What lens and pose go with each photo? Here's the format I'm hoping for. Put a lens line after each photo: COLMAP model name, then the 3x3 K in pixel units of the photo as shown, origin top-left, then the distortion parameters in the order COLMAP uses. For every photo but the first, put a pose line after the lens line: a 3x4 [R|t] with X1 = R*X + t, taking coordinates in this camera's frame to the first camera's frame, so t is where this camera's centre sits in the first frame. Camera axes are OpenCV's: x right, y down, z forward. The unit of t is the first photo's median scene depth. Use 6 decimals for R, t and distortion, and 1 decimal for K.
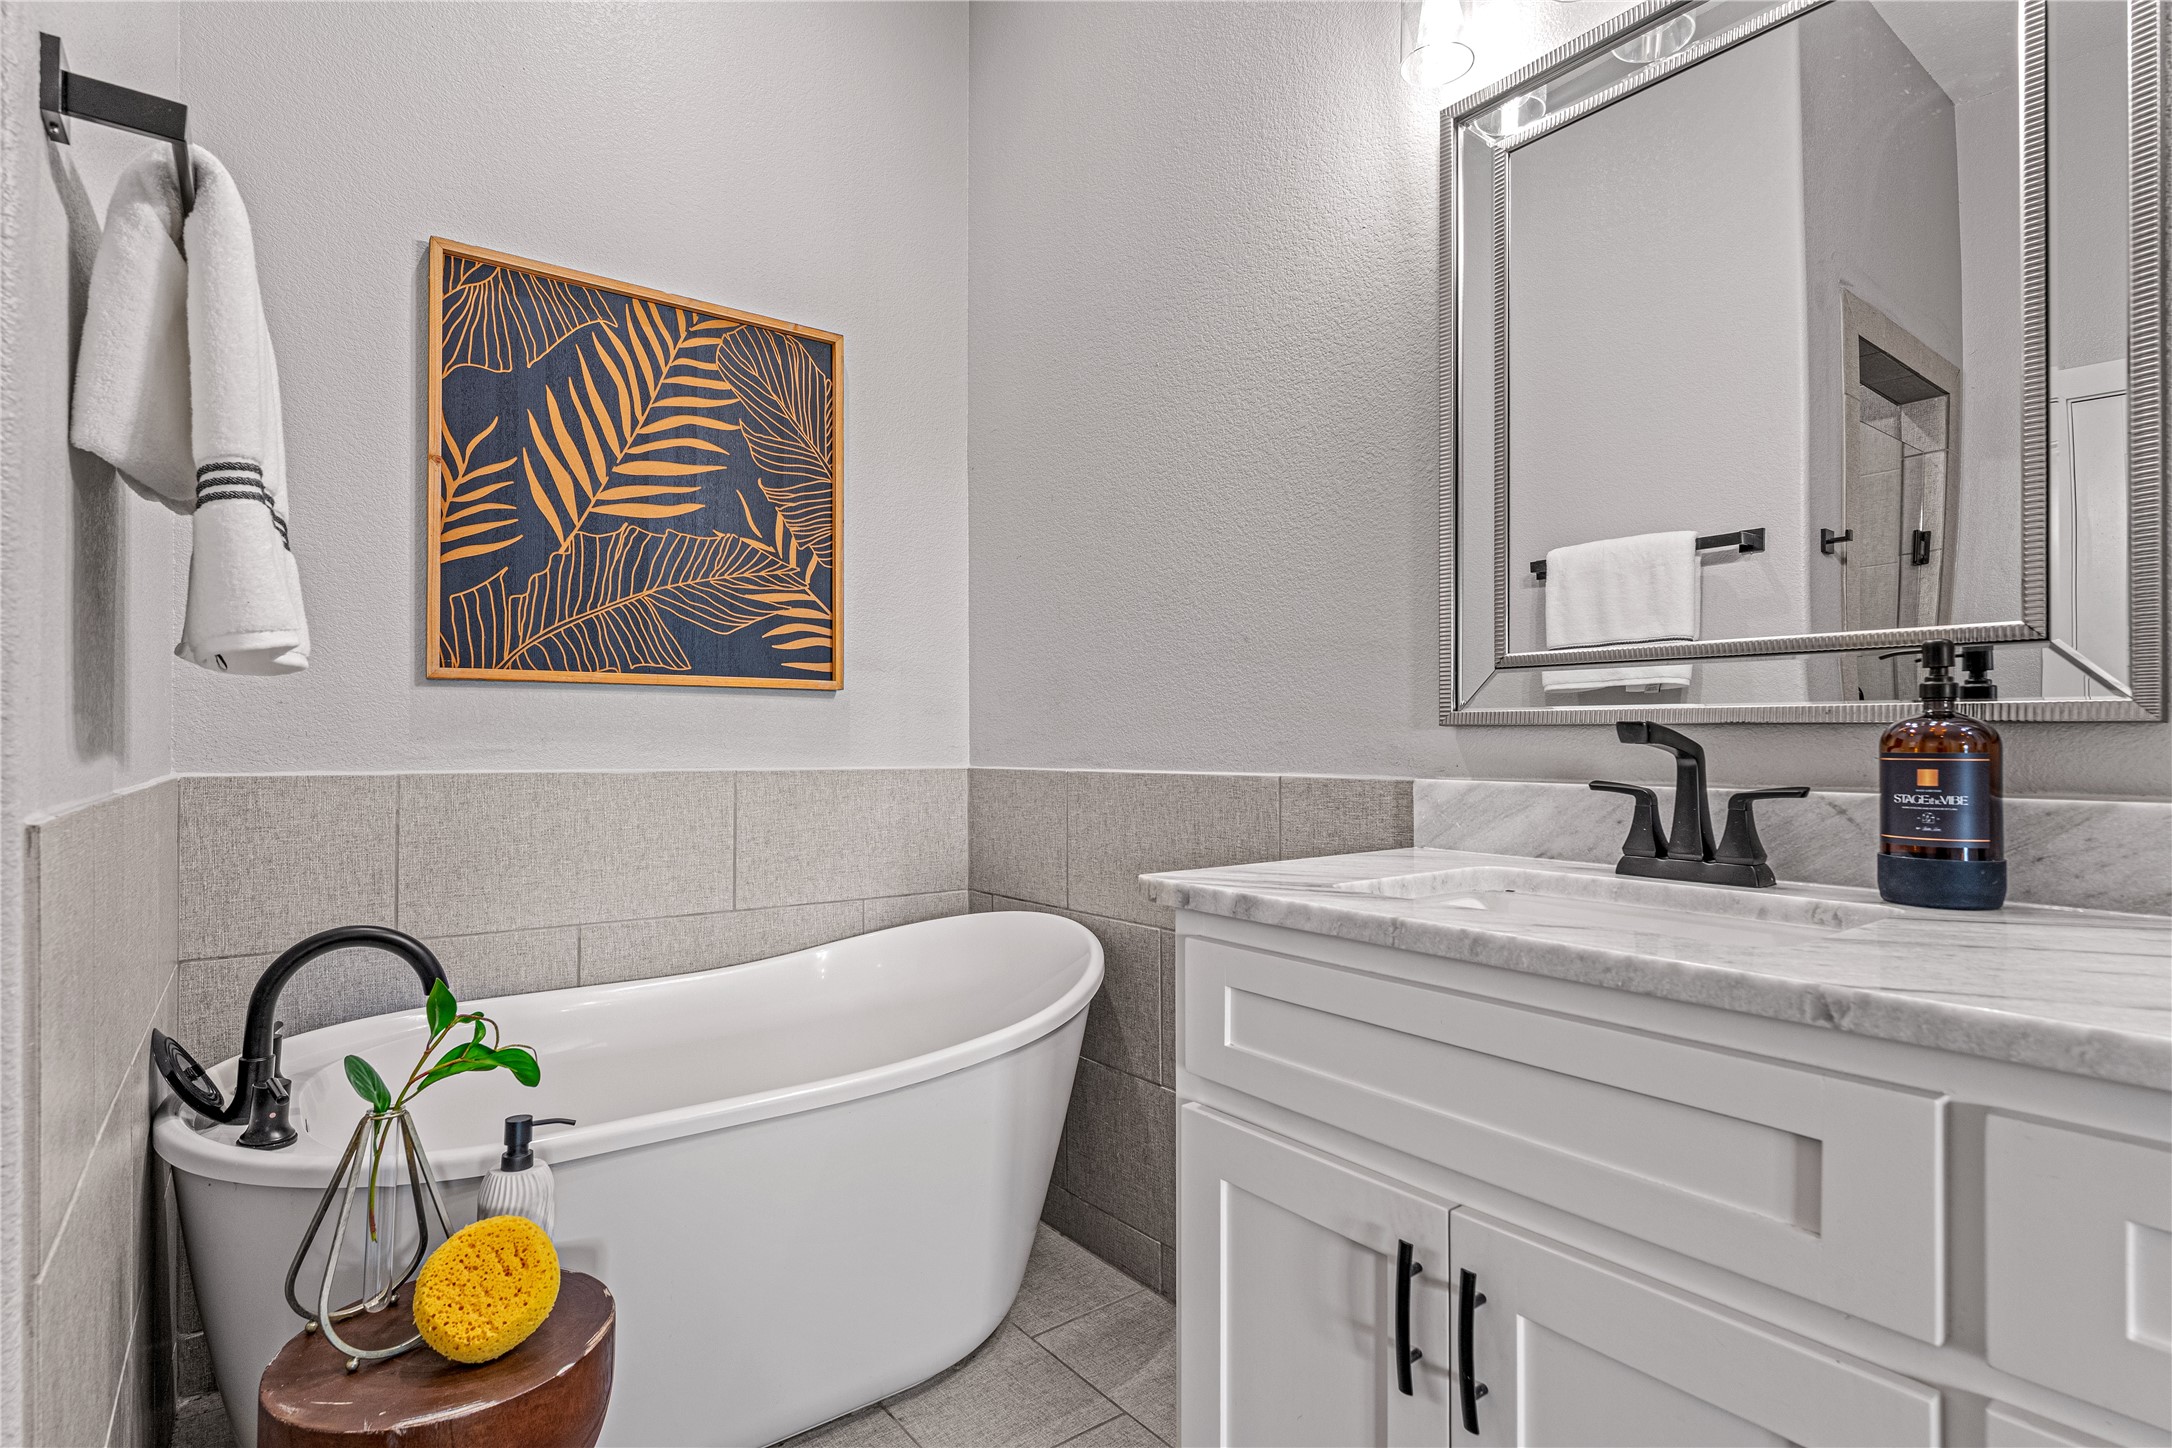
lens RADIAL K [[1041.1, 0, 1073.0], [0, 1041.1, 734.5], [0, 0, 1]] dist [-0.001646, 0.000956]
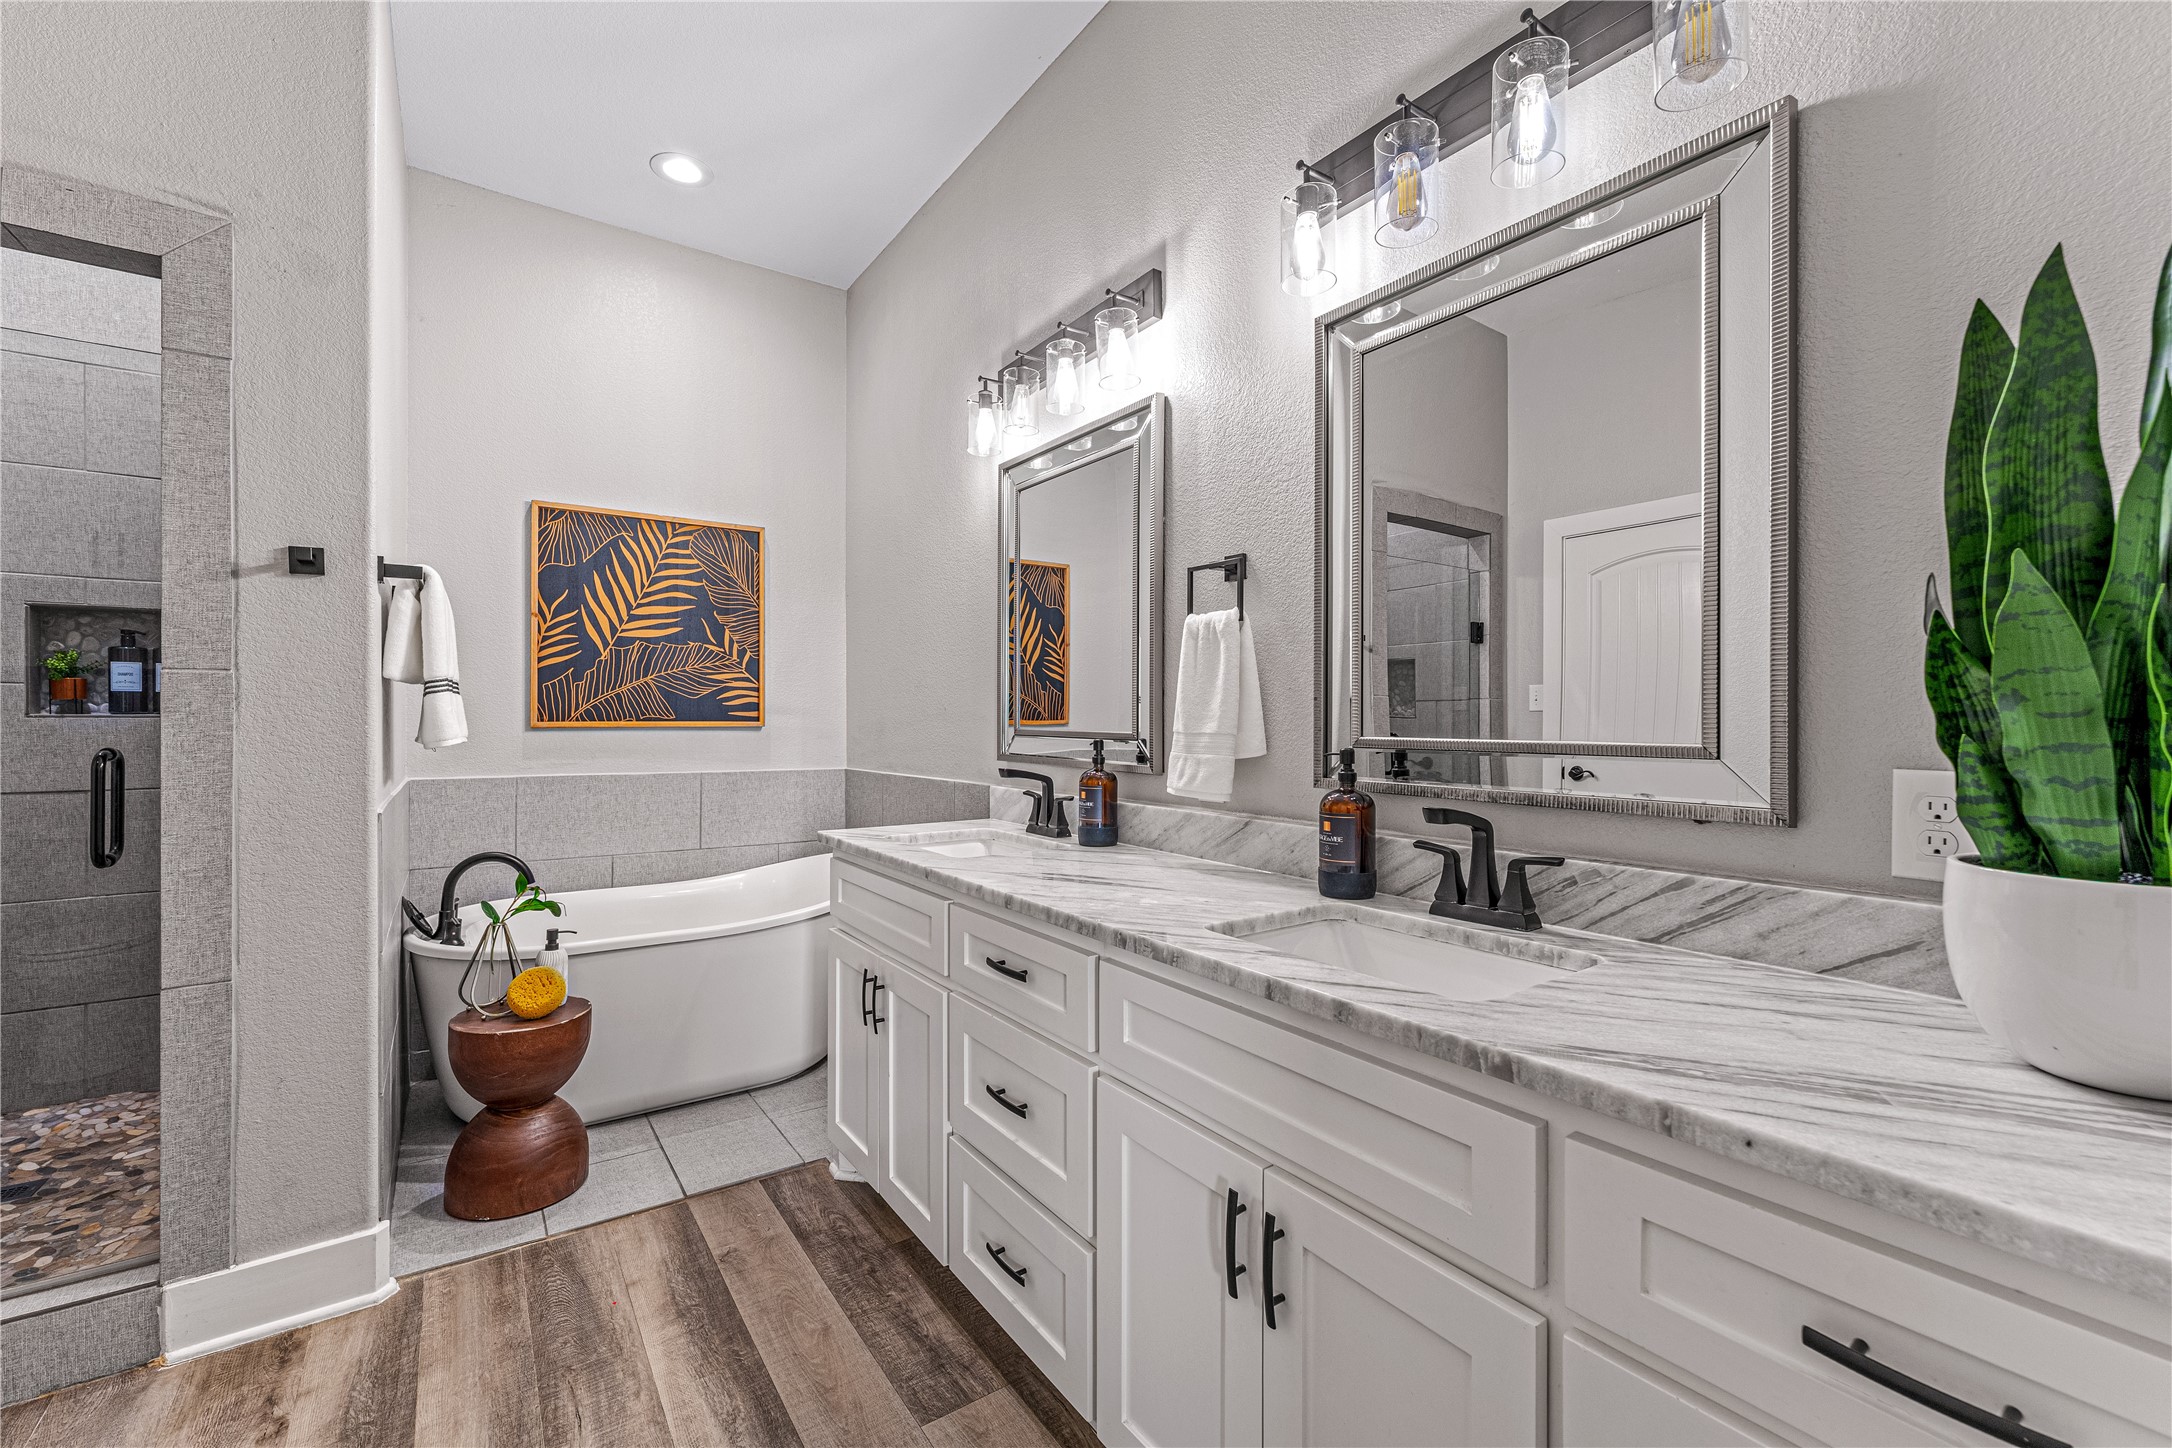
lens RADIAL K [[895.8, 0, 1101.4], [0, 895.8, 717.9], [0, 0, 1]] dist [-0.003891, -0.000204]
pose [[0.999516, 0.002282, -0.031032, 0.490235], [-0.001980, 0.999950, 0.009761, -0.089289], [0.031053, -0.009695, 0.999471, -0.628952]]
